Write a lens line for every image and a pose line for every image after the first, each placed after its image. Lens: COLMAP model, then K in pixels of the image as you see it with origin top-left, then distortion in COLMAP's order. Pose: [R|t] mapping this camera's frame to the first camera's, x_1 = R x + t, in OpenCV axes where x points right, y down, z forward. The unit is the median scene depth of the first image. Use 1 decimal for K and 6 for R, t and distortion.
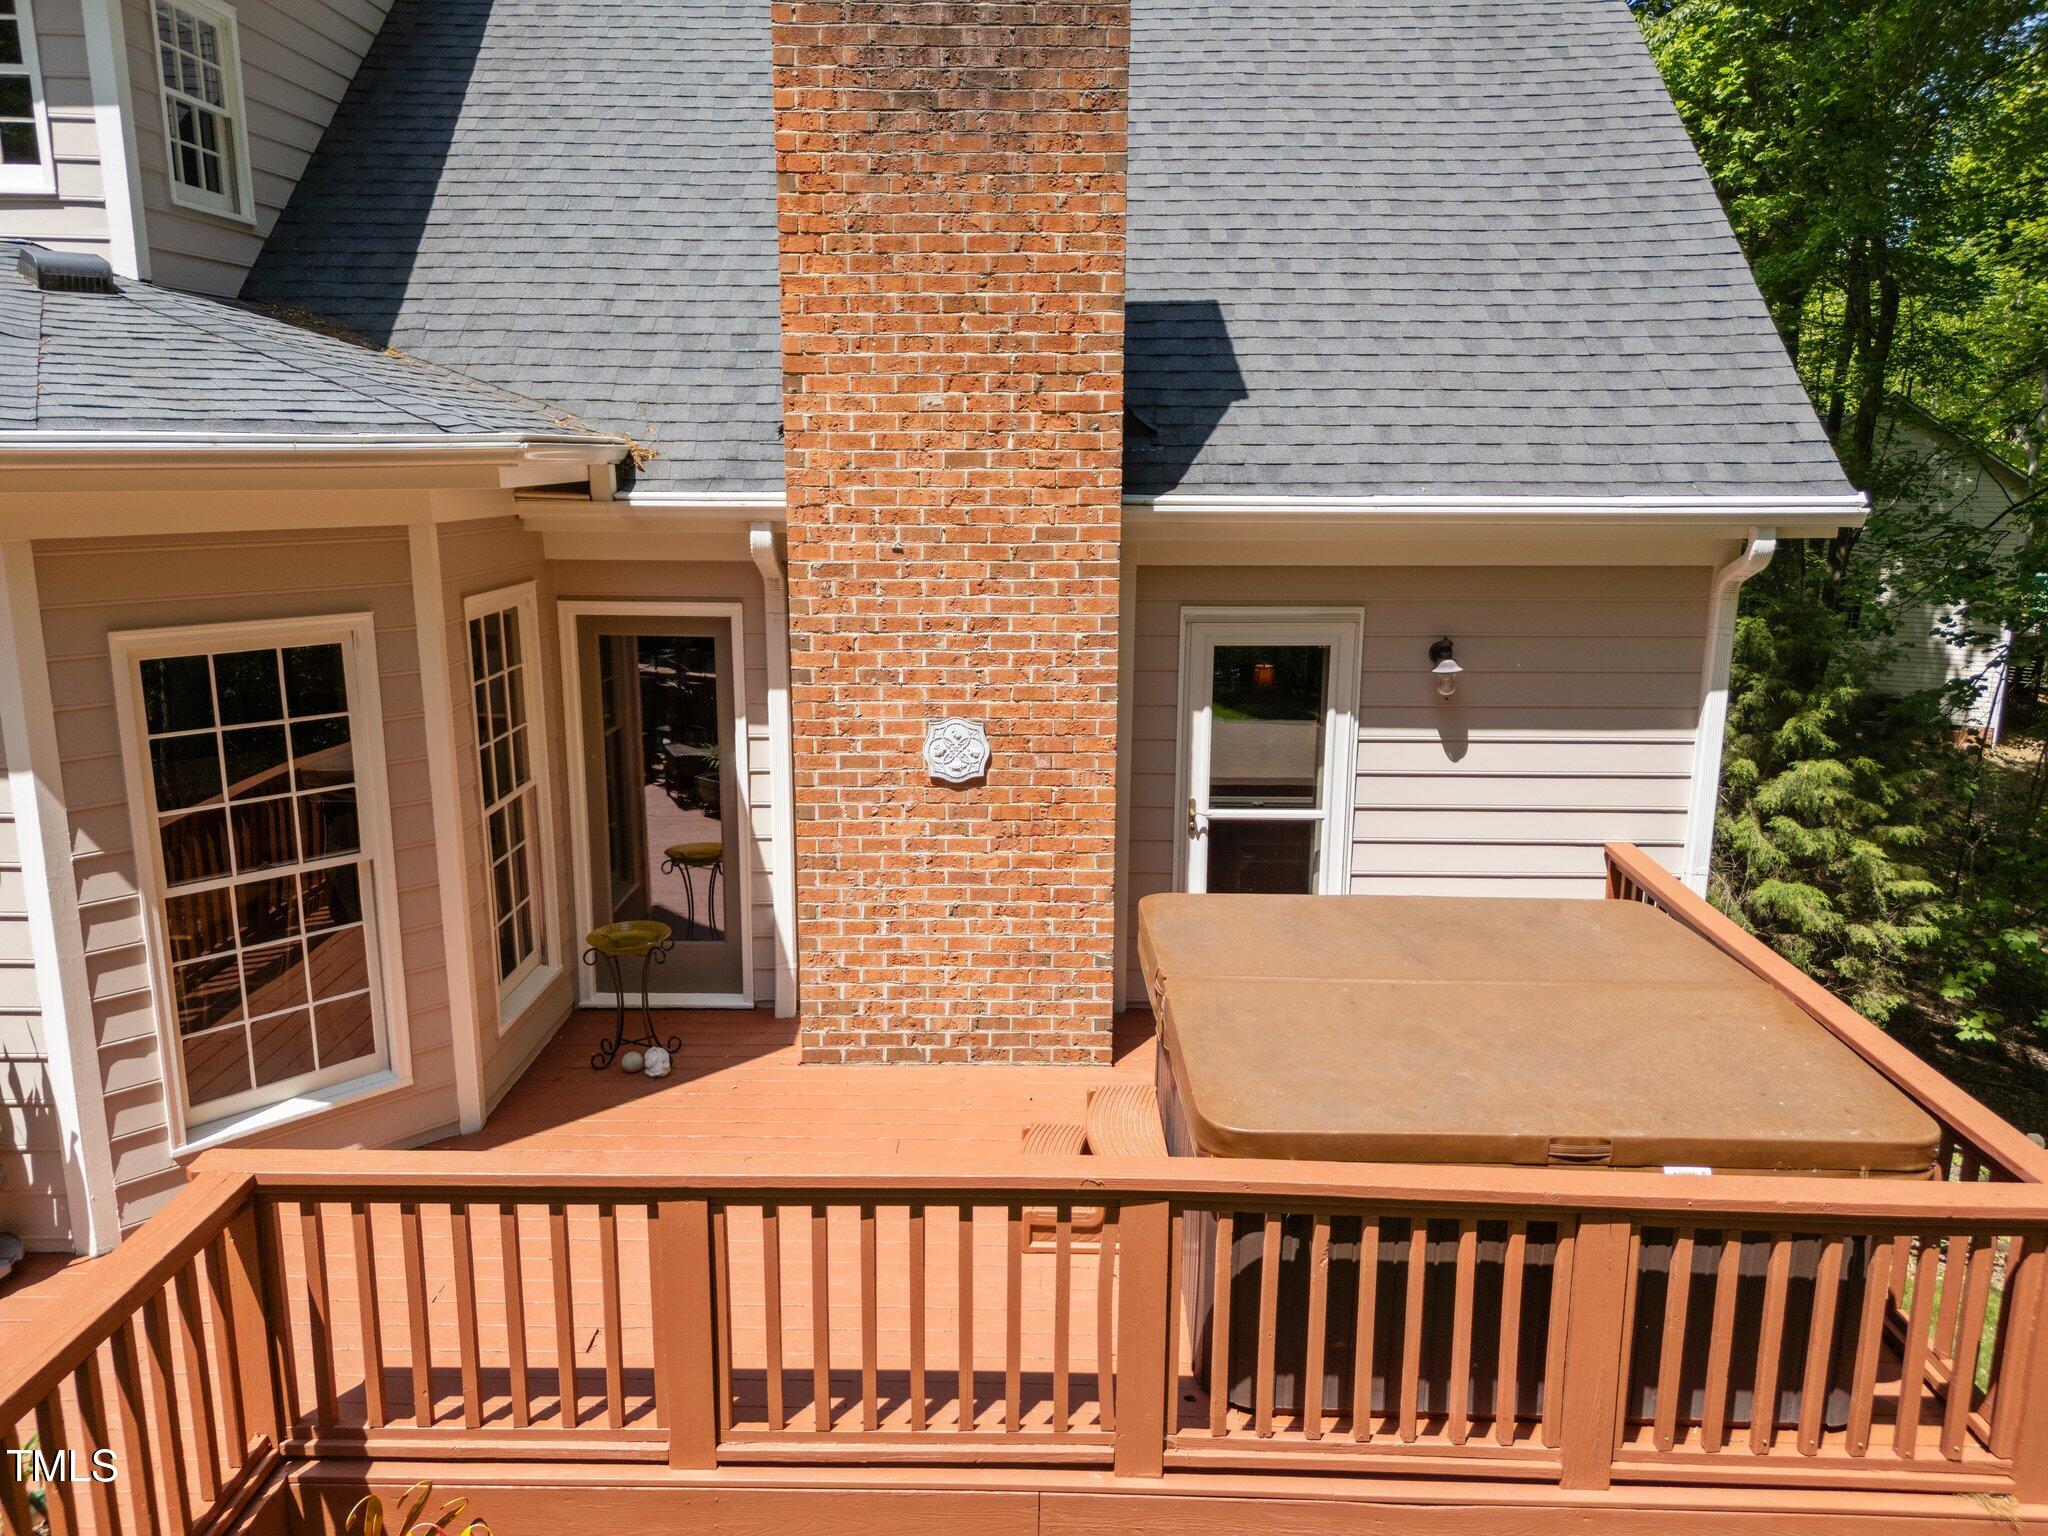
lens RADIAL K [[1476.5, 0, 1024.0], [0, 1476.5, 768.0], [0, 0, 1]] dist [0.041379, -0.001340]
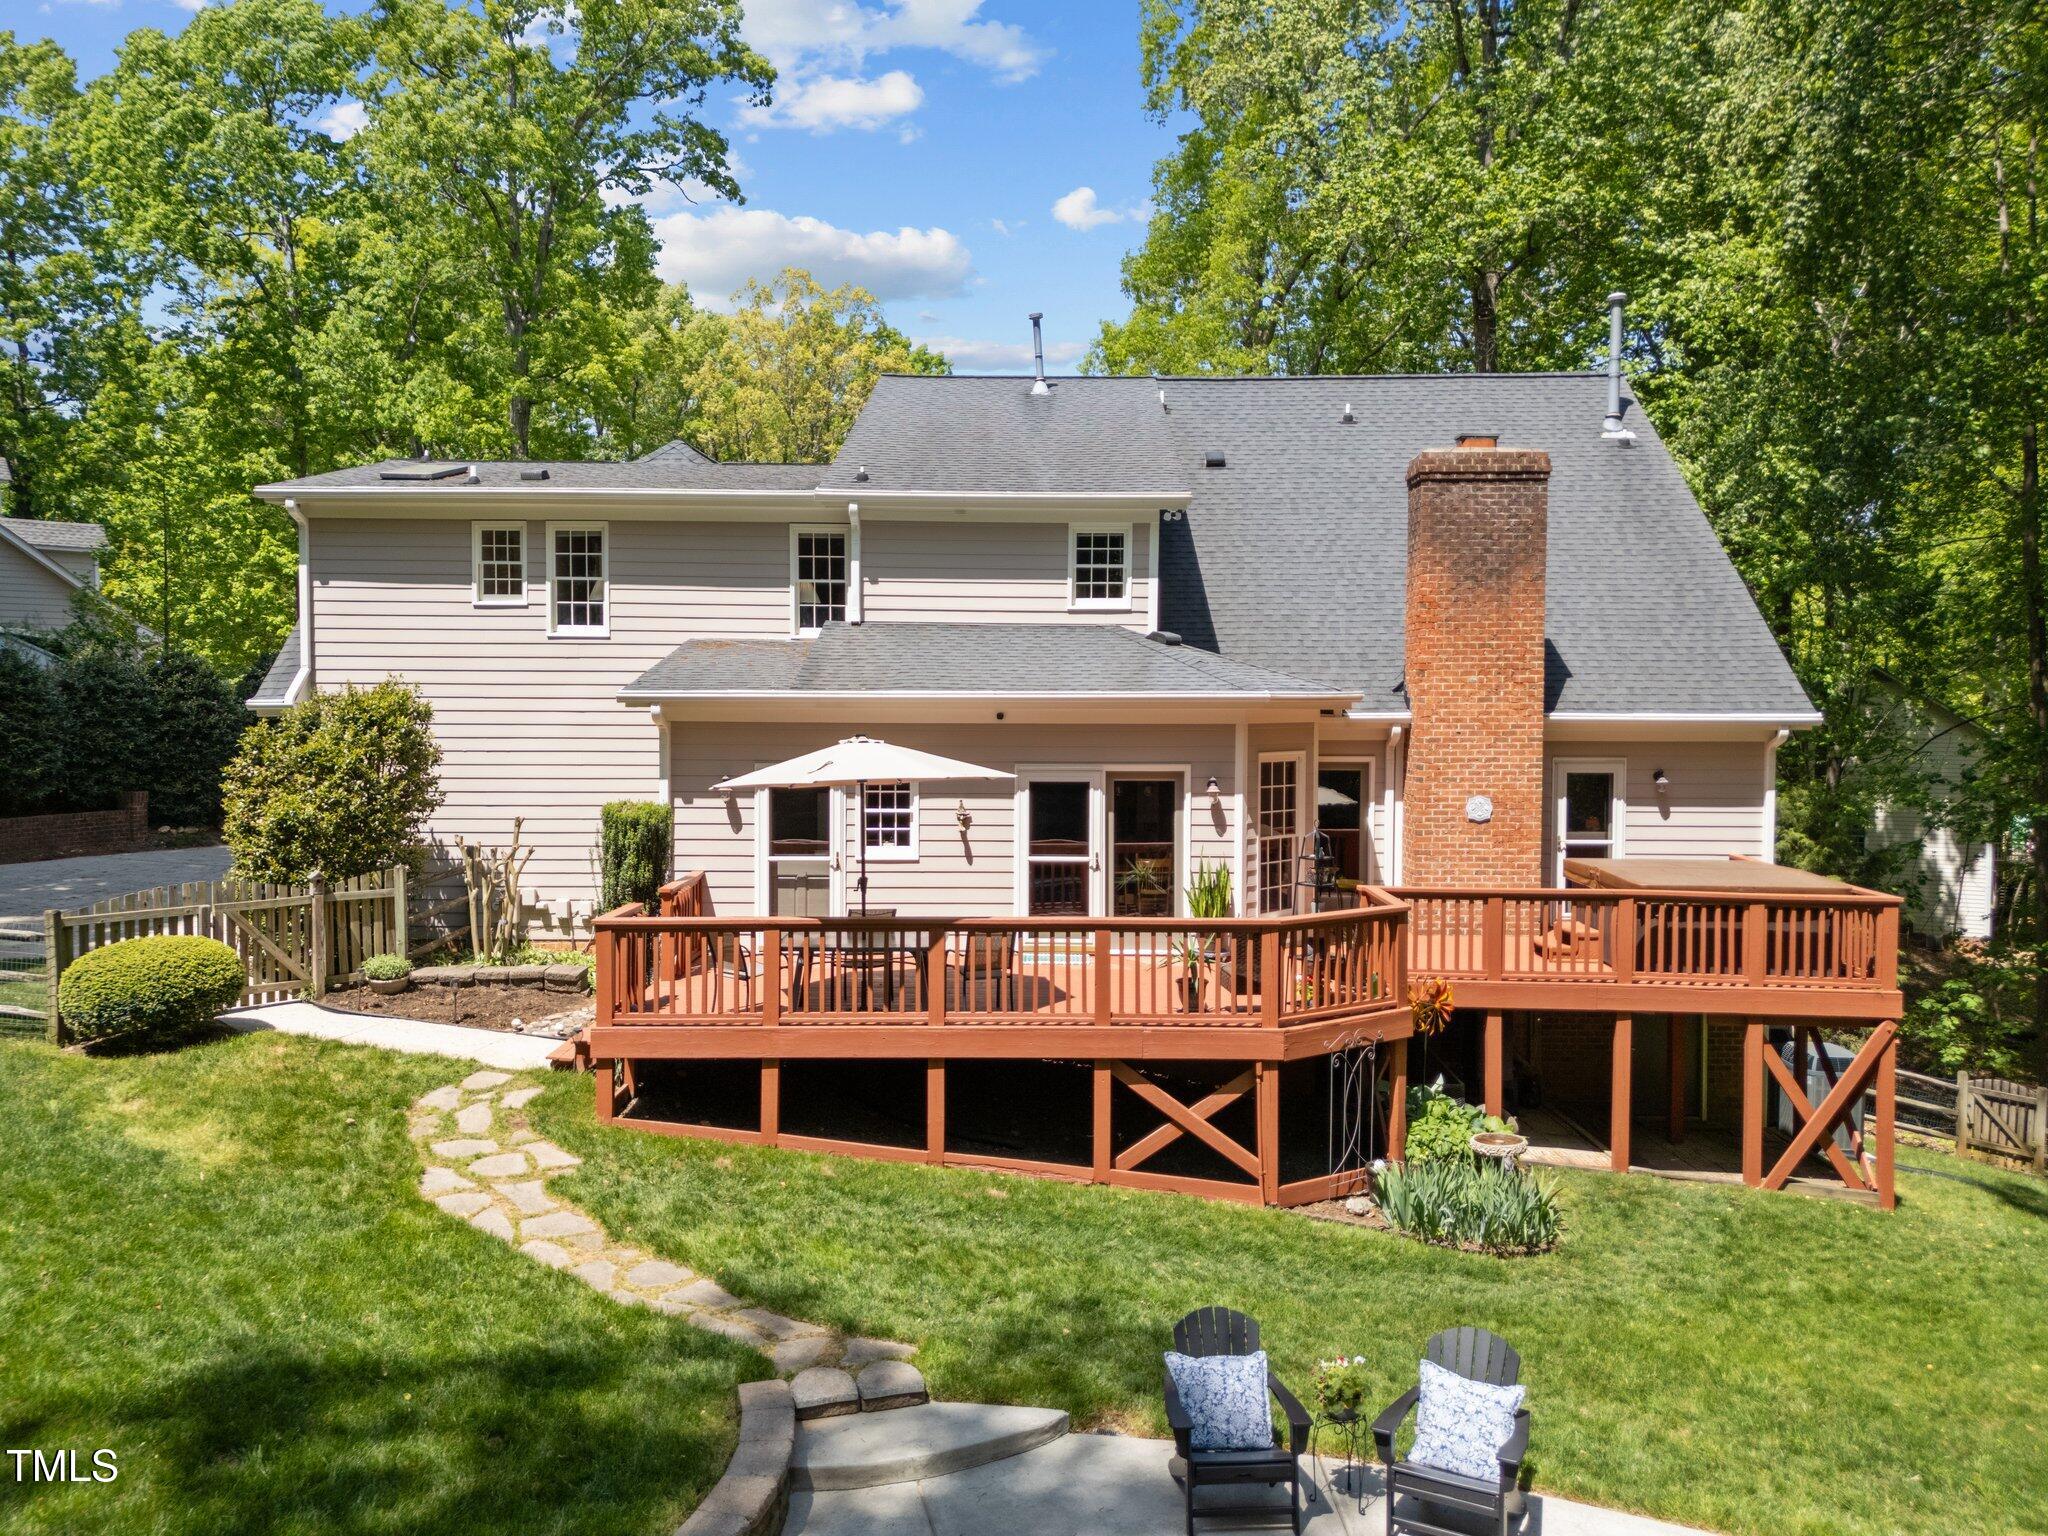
lens RADIAL K [[1482.6, 0, 1028.1], [0, 1482.6, 773.8], [0, 0, 1]] dist [0.081789, -0.079192]
pose [[0.999978, -0.001451, -0.006519, -0.820085], [0.000301, 0.984918, -0.173021, 0.381881], [0.006672, 0.173015, 0.984897, -1.610120]]
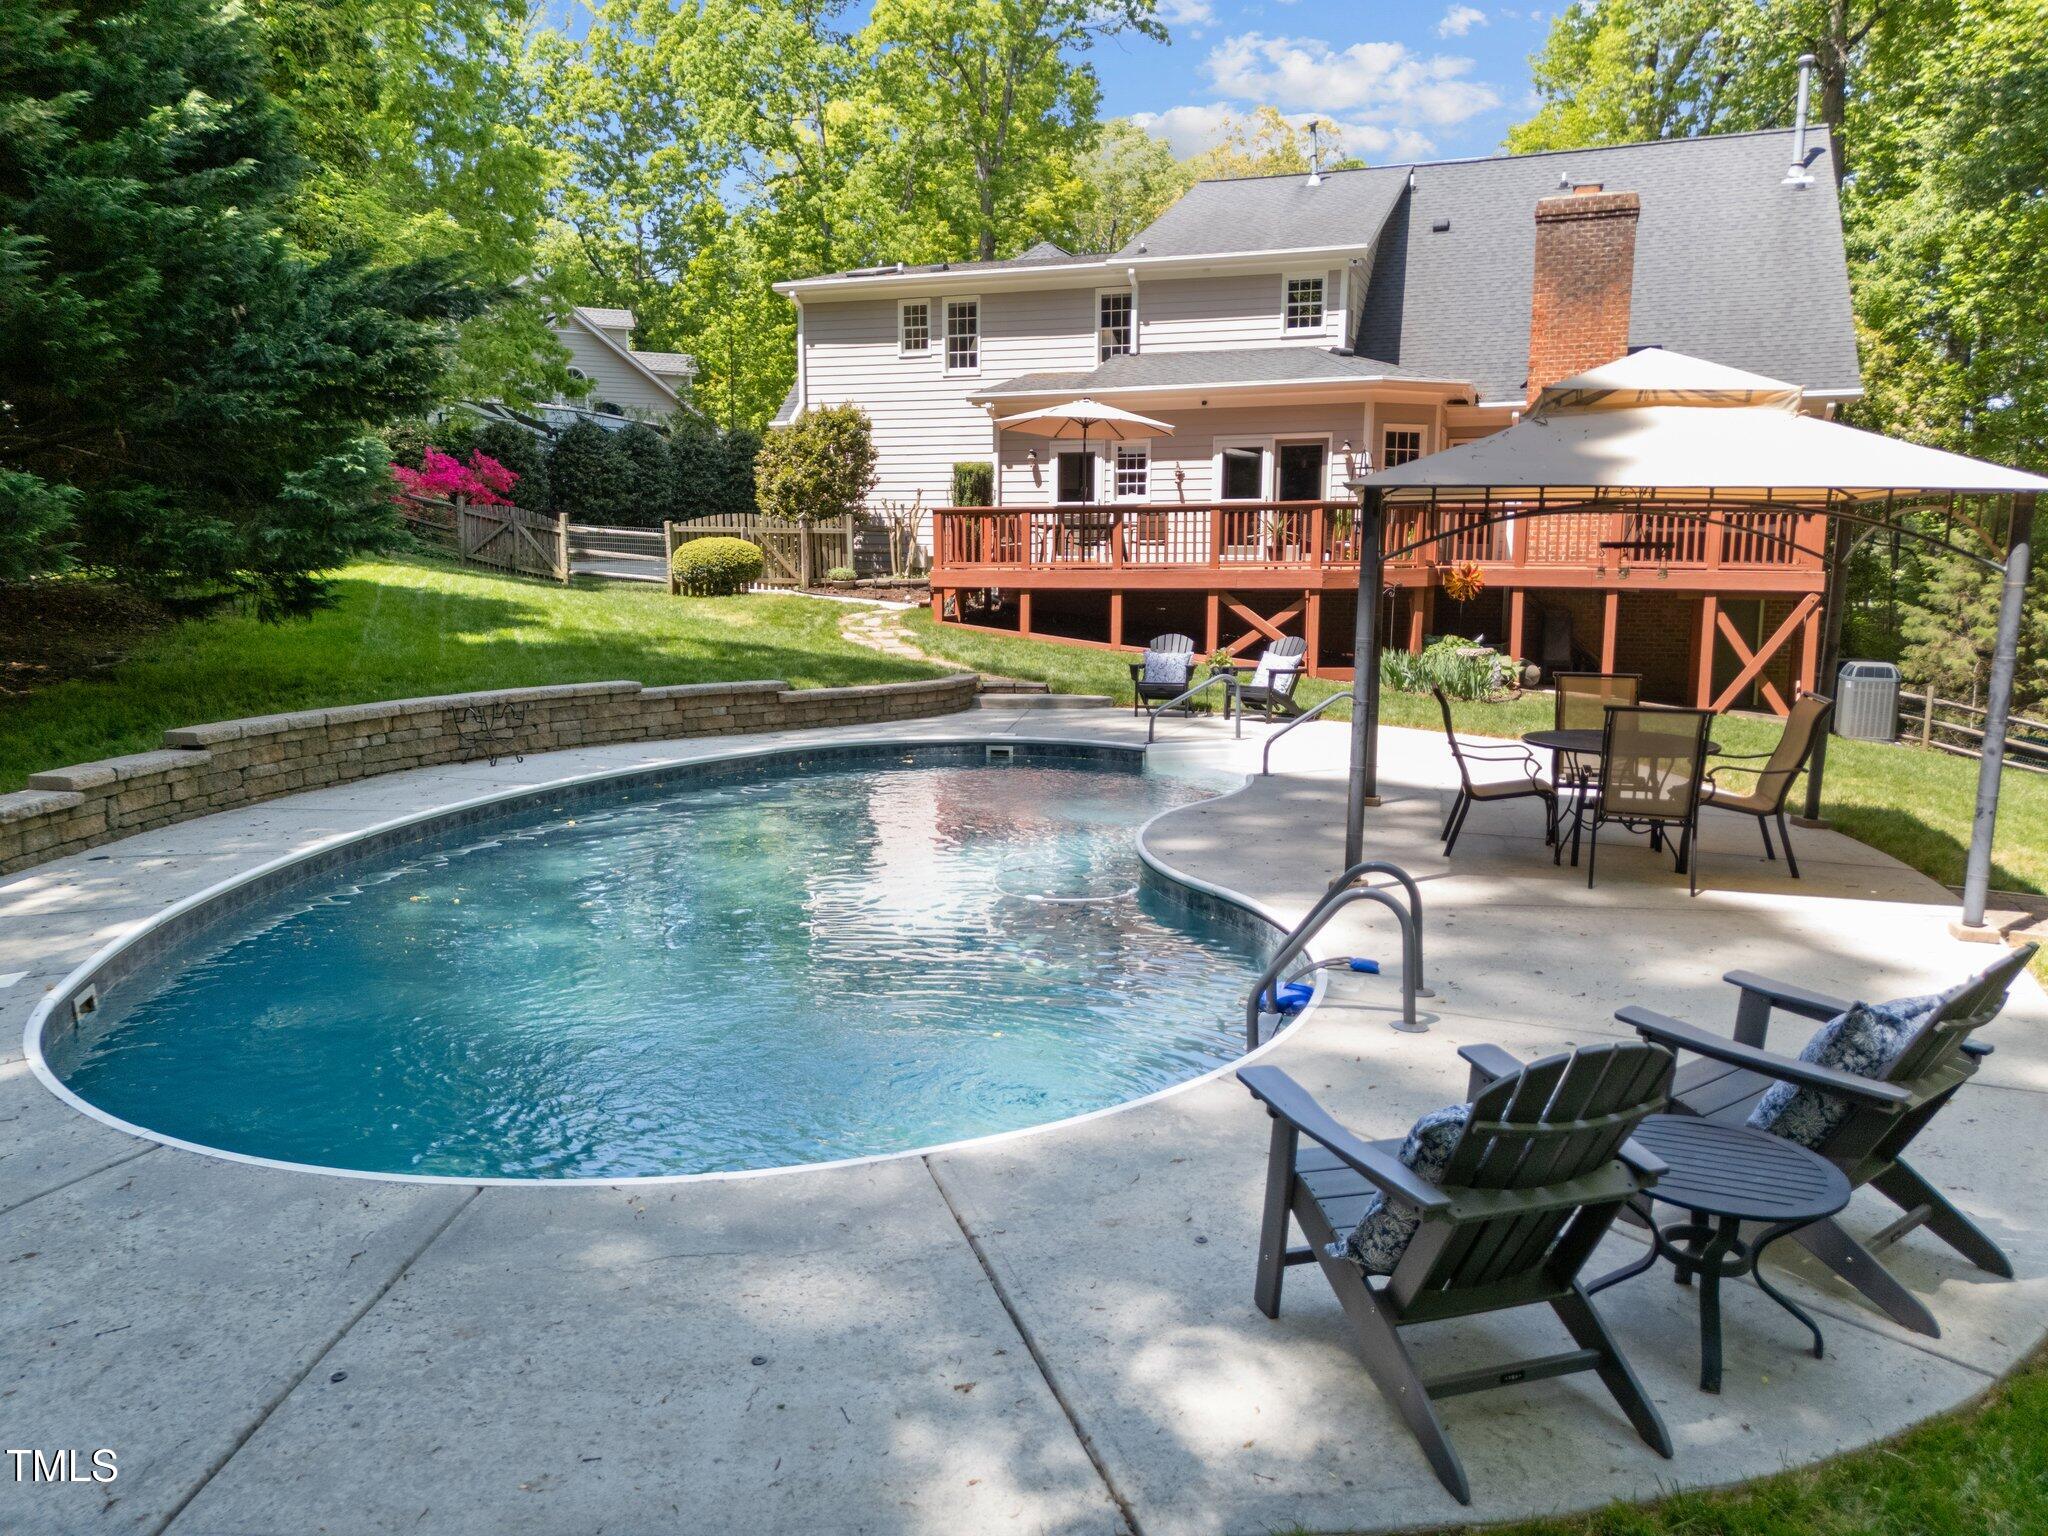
lens RADIAL K [[1466.6, 0, 1035.9], [0, 1466.6, 777.1], [0, 0, 1]] dist [0.140048, -0.270554]
pose [[0.944614, 0.046428, -0.324883, -0.064930], [-0.070606, 0.995511, -0.063025, 1.027292], [0.320499, 0.082473, 0.943652, -2.701024]]
